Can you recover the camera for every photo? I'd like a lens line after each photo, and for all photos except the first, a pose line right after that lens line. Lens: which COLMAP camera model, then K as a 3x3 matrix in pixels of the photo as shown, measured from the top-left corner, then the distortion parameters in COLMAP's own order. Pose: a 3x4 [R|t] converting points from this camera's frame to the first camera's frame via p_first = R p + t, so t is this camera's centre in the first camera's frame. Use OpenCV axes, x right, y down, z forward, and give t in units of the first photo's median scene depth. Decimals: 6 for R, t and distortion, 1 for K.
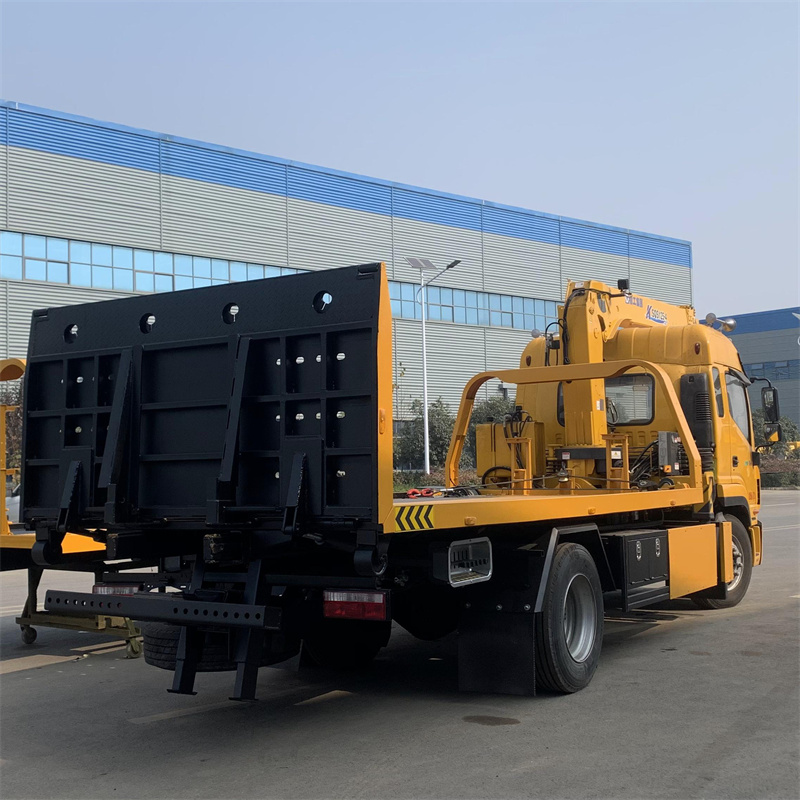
lens RADIAL K [[1074.9, 0, 400.0], [0, 1074.9, 400.0], [0, 0, 1]] dist [0.195038, -0.590114]
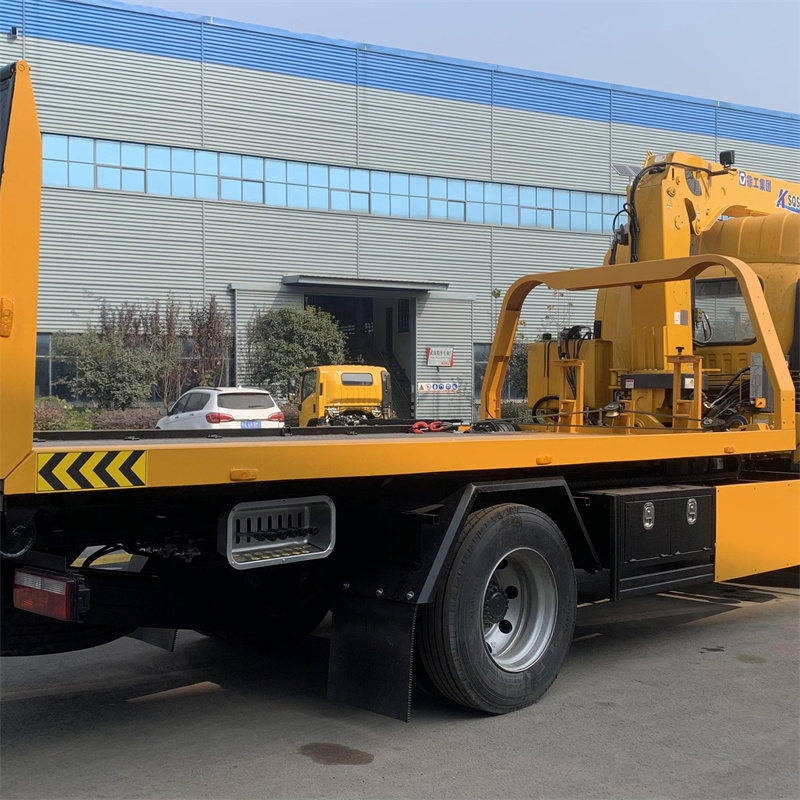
lens RADIAL K [[1074.9, 0, 400.0], [0, 1074.9, 400.0], [0, 0, 1]] dist [0.195038, -0.590114]
pose [[0.972907, 0.022412, -0.230108, 0.171917], [-0.006630, 0.997586, 0.069127, 0.010935], [0.231101, -0.065728, 0.970707, 0.210184]]
